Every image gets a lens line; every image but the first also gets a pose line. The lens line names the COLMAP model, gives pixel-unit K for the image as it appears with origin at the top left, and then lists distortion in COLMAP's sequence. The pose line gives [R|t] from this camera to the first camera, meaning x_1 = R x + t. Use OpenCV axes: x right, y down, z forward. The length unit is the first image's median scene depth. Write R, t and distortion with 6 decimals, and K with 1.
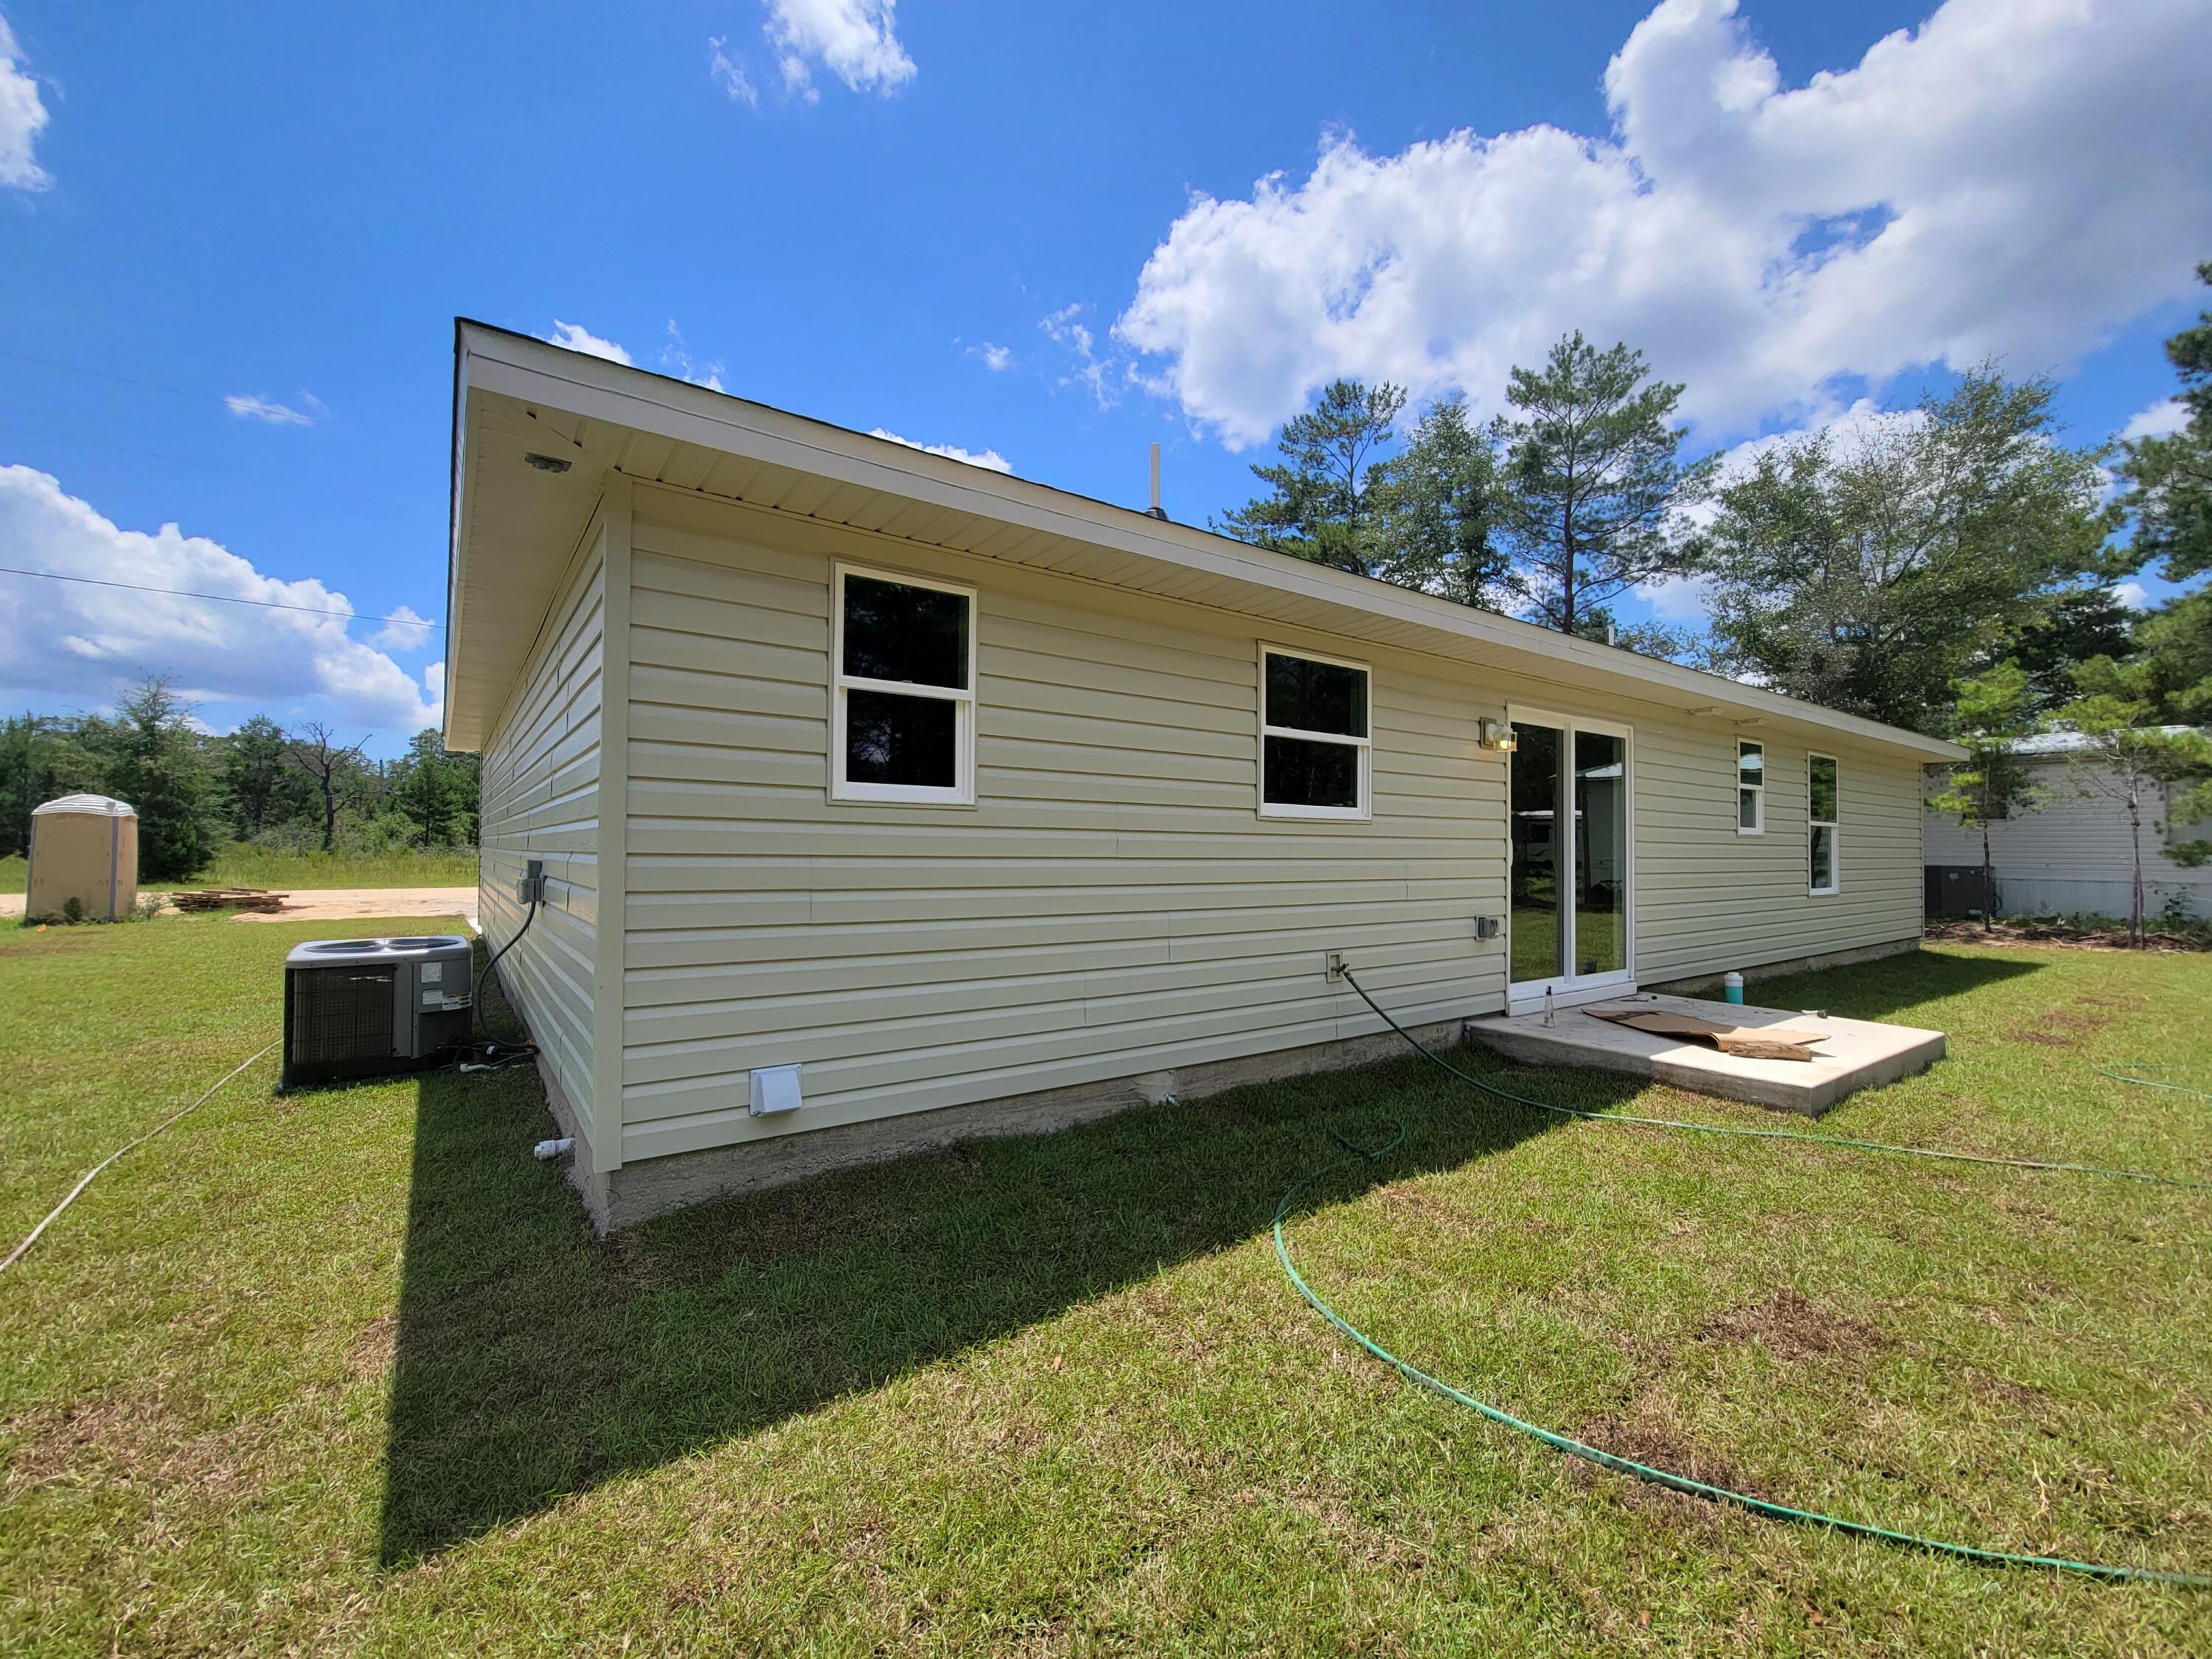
lens RADIAL K [[899.5, 0, 1106.0], [0, 899.5, 829.5], [0, 0, 1]] dist [-0.037280, 0.023654]
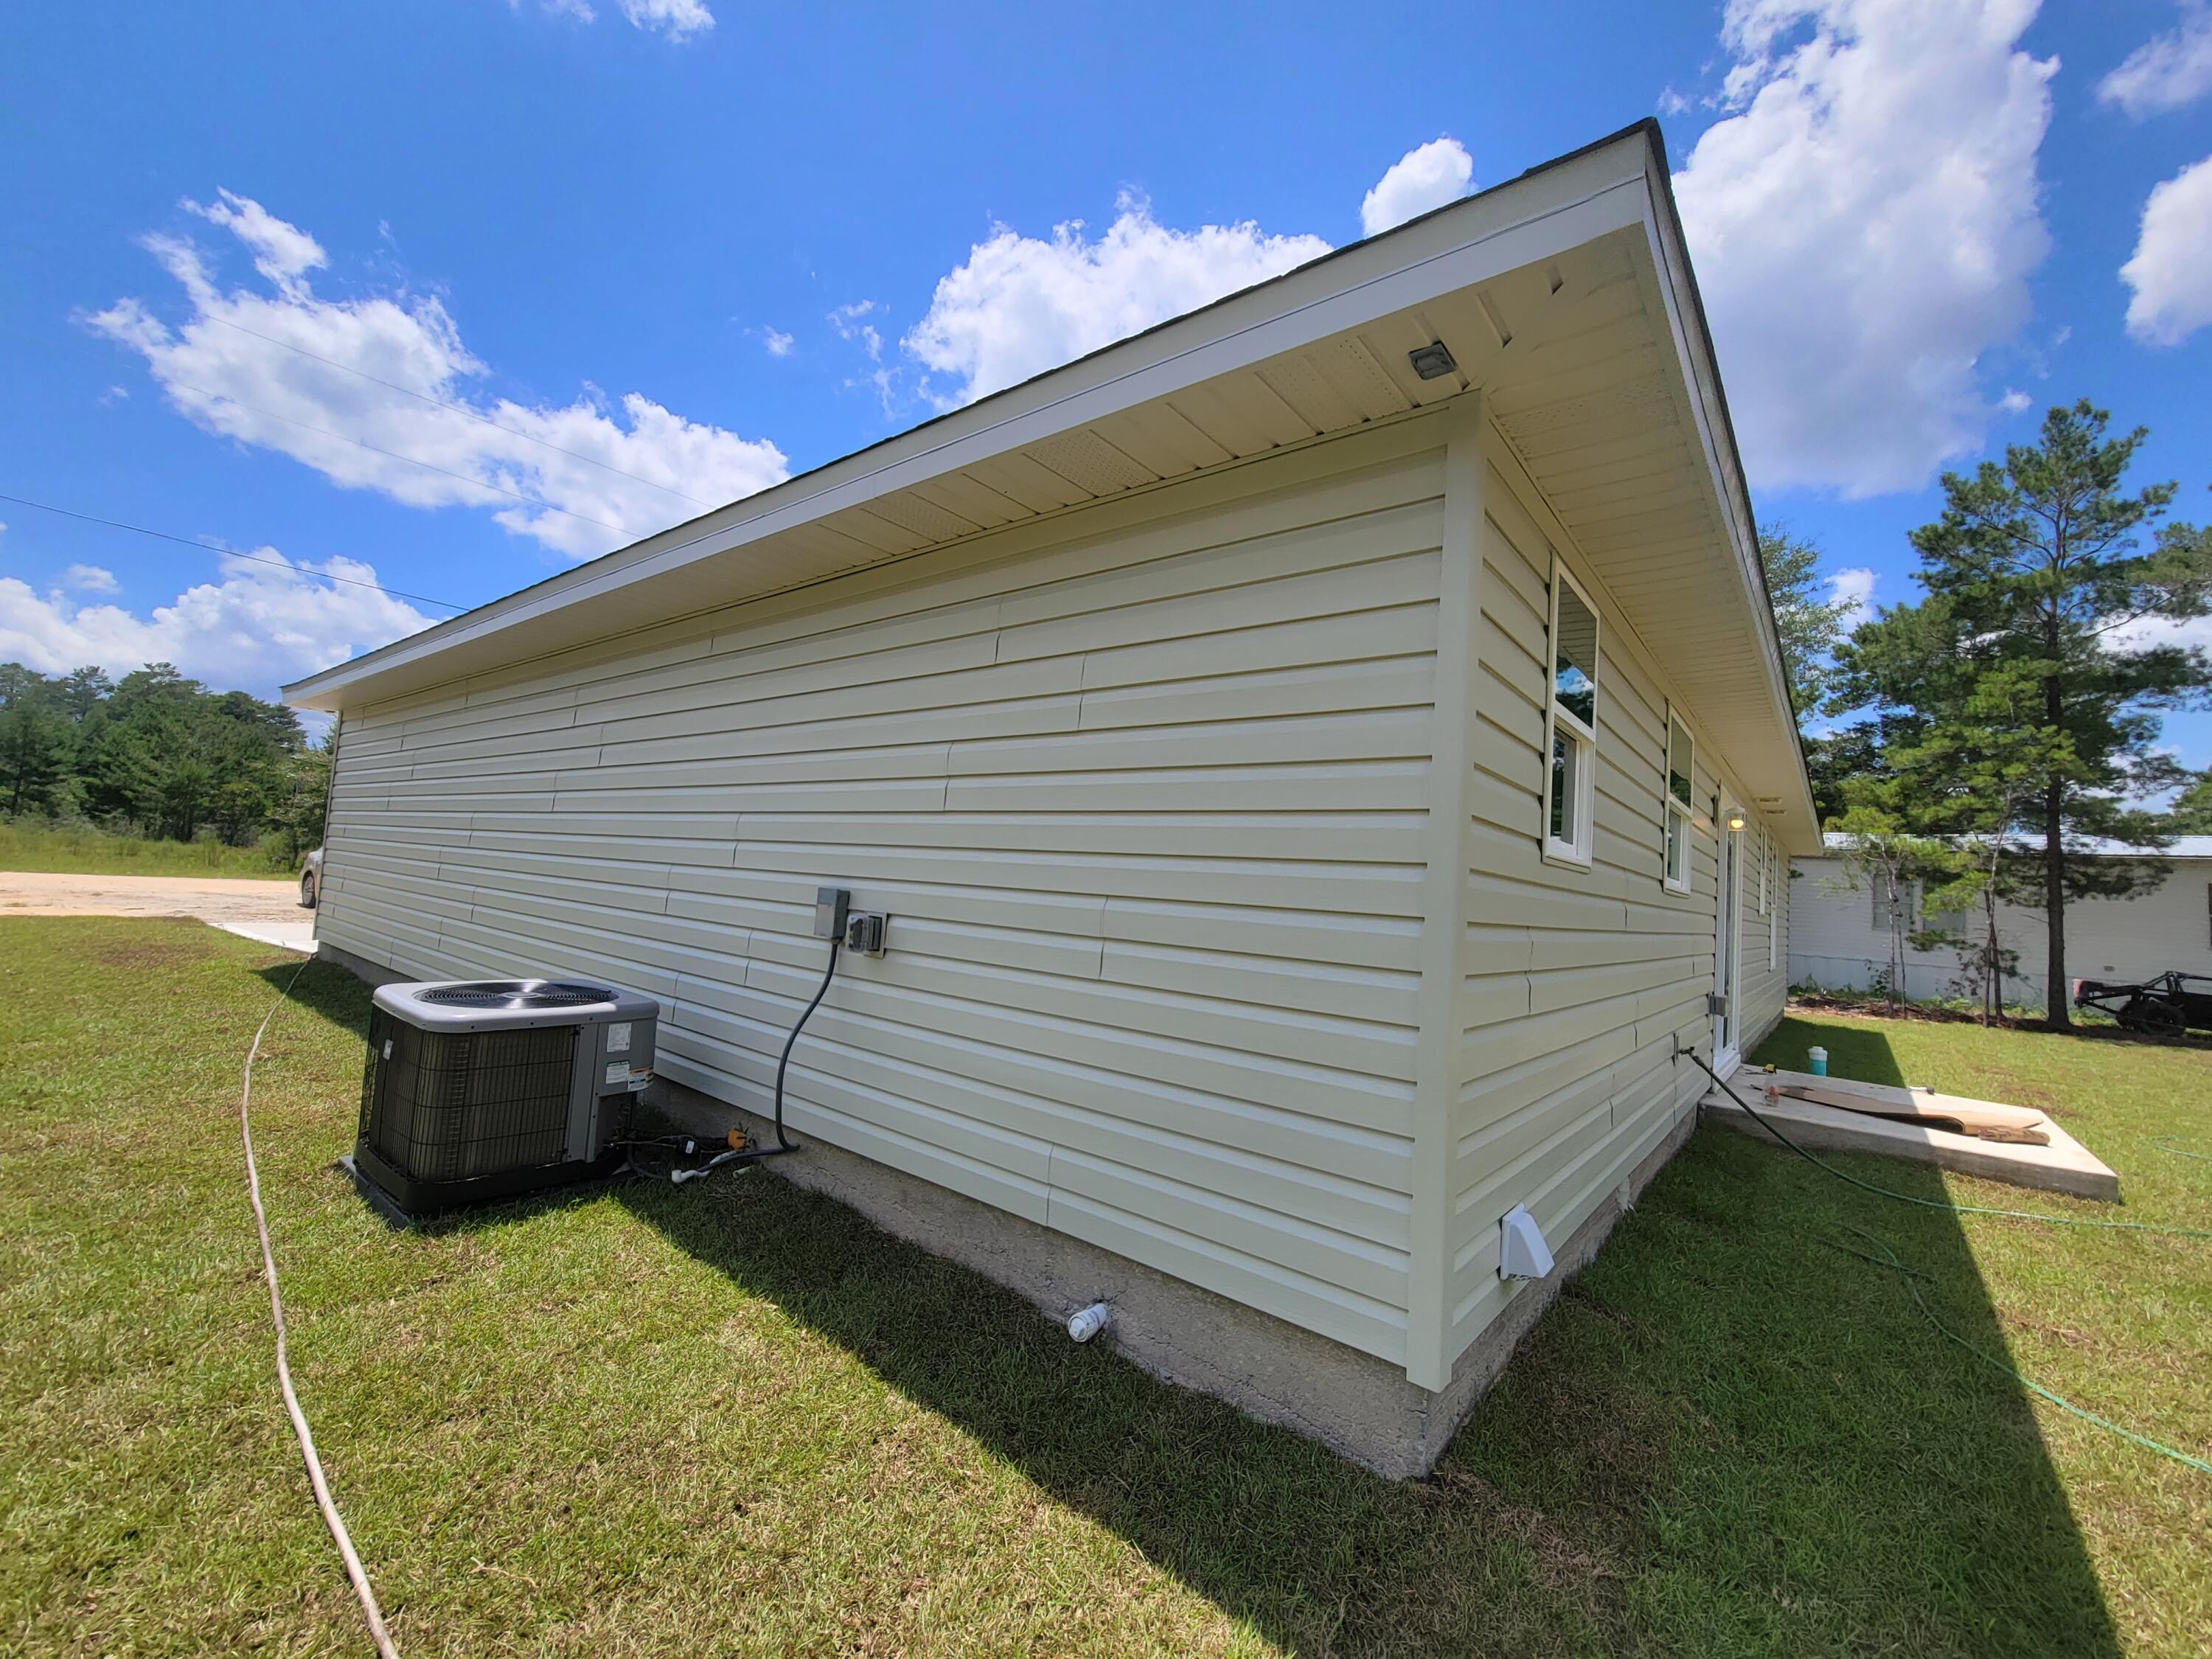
lens RADIAL K [[908.6, 0, 1089.4], [0, 908.6, 831.8], [0, 0, 1]] dist [-0.011278, 0.004494]
pose [[0.966709, 0.073846, 0.244992, -0.515601], [-0.066639, 0.997069, -0.037589, 0.001472], [-0.247050, 0.020012, 0.968796, 0.186978]]
